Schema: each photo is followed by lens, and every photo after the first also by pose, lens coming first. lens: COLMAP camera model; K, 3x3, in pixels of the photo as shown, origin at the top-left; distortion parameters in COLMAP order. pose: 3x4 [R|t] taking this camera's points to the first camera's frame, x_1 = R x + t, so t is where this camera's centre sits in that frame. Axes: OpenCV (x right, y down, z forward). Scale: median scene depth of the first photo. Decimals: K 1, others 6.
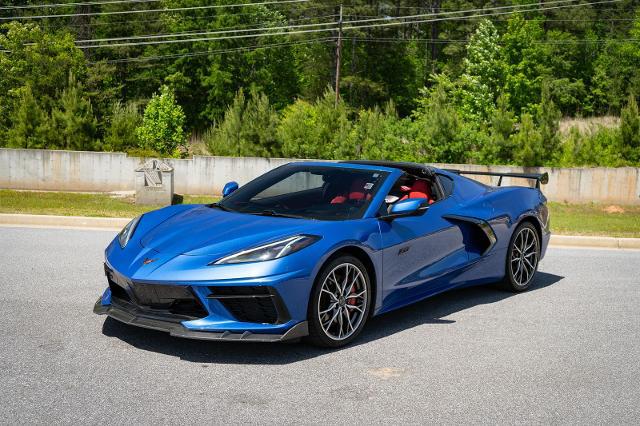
lens RADIAL K [[802.9, 0, 320.4], [0, 802.9, 212.2], [0, 0, 1]] dist [0.005490, 0.023293]
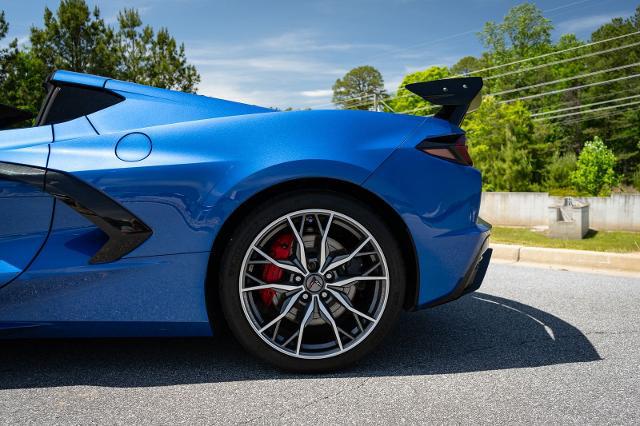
lens RADIAL K [[583.9, 0, 316.5], [0, 583.9, 212.3], [0, 0, 1]] dist [0.009347, 0.001453]
pose [[0.723316, -0.006453, -0.690487, 0.090704], [-0.037355, 0.998126, -0.048460, 0.006505], [0.689506, 0.060845, 0.721719, 0.159199]]
